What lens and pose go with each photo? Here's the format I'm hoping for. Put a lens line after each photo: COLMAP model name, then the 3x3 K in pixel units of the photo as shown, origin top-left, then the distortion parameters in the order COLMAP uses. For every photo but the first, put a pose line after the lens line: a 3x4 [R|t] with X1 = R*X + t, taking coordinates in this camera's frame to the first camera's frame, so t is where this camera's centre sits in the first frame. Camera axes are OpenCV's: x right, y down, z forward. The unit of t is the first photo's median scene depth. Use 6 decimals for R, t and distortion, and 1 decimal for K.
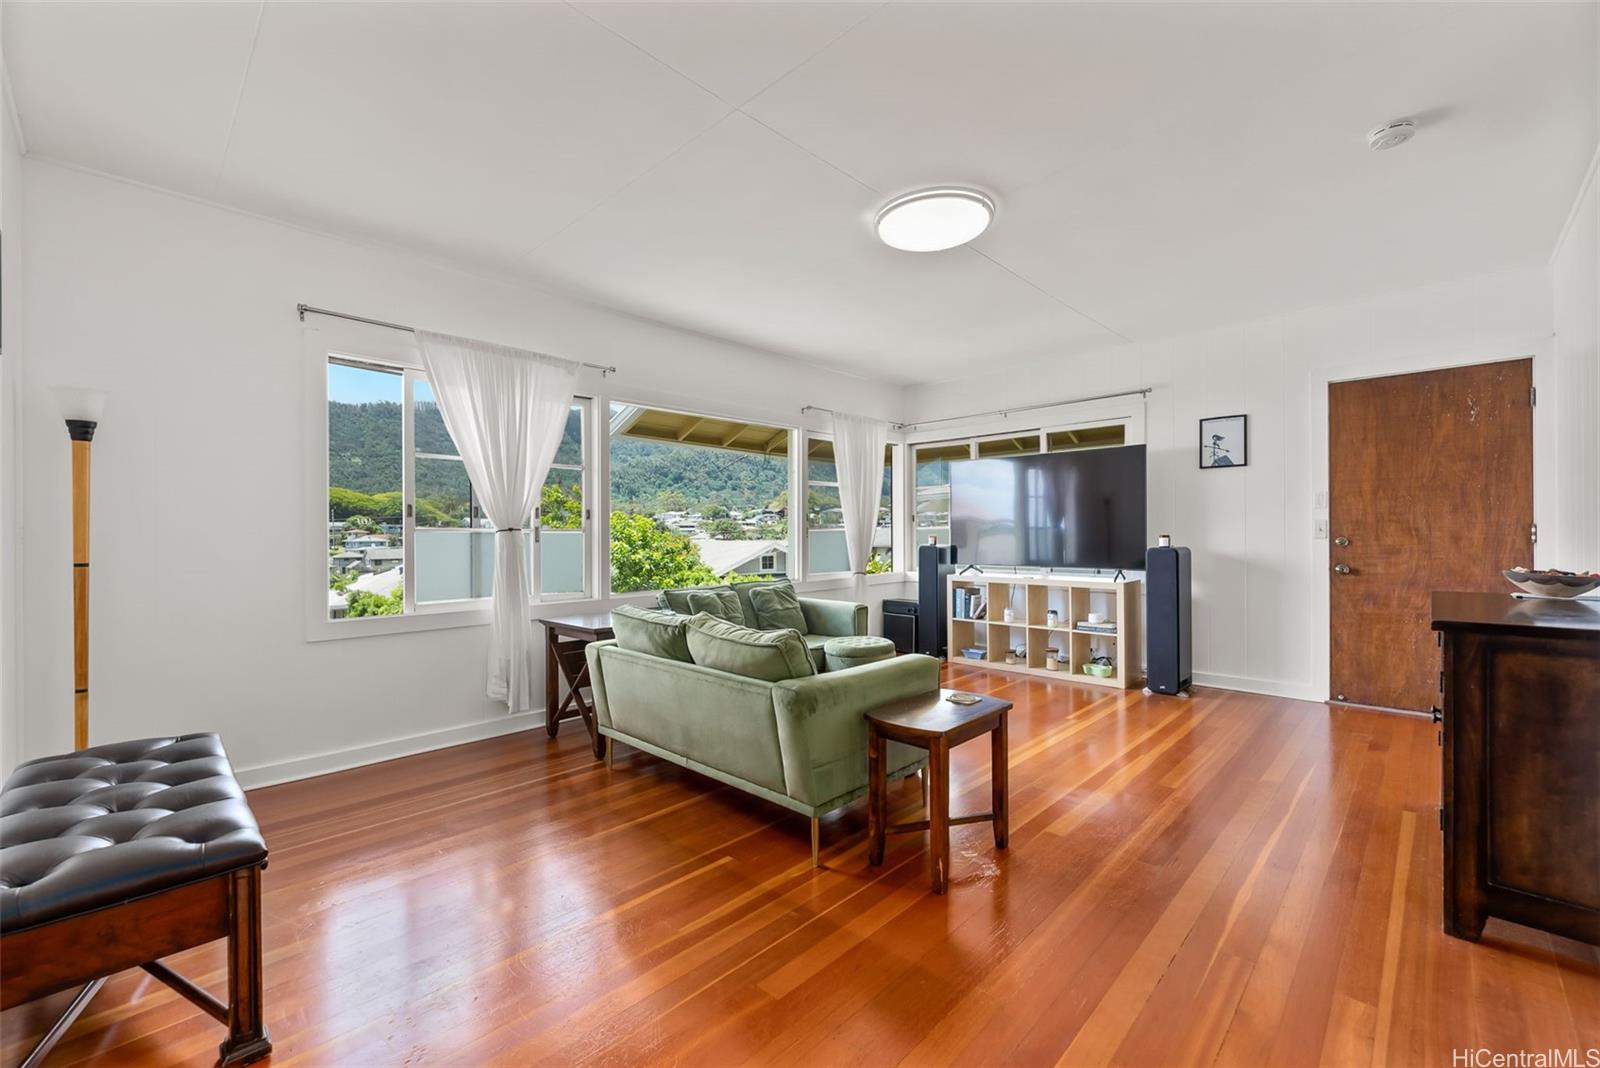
lens RADIAL K [[649.1, 0, 796.1], [0, 649.1, 539.3], [0, 0, 1]] dist [-0.001185, -0.000174]
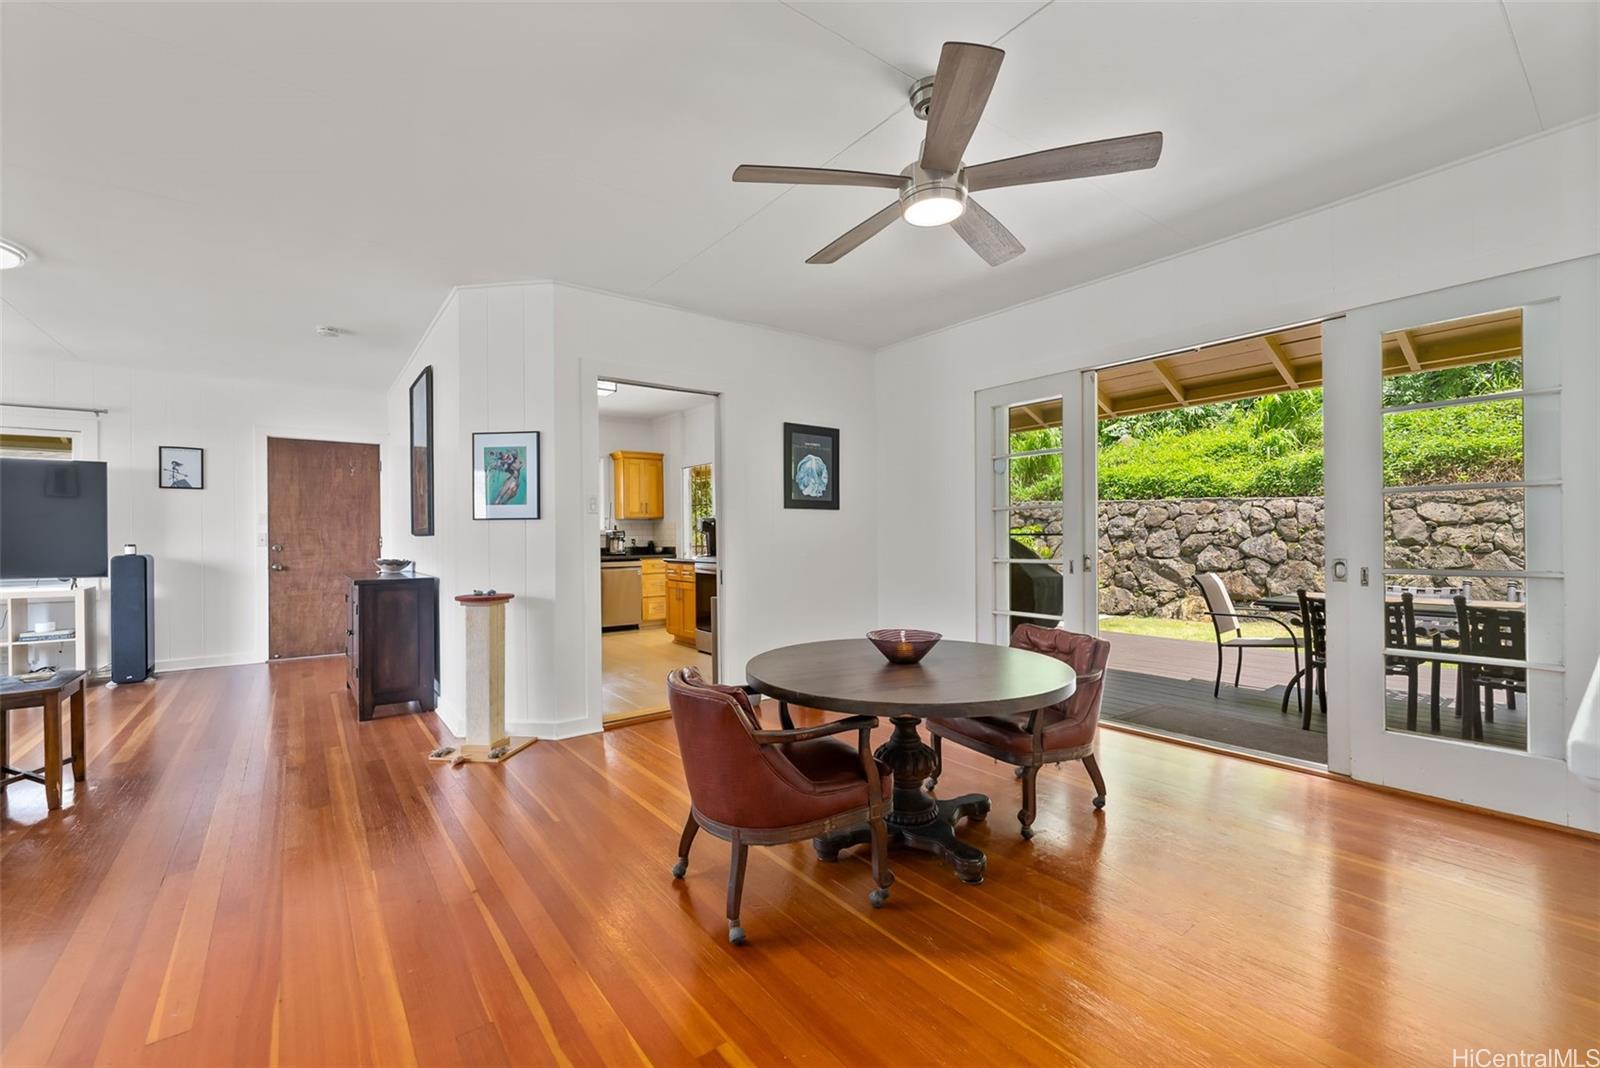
lens RADIAL K [[664.0, 0, 792.2], [0, 664.0, 525.3], [0, 0, 1]] dist [0.000348, -0.000012]
pose [[0.146870, 0.021943, 0.988912, -0.465942], [0.015756, 0.999575, -0.024519, 0.007337], [-0.989030, 0.019183, 0.146462, -0.361930]]
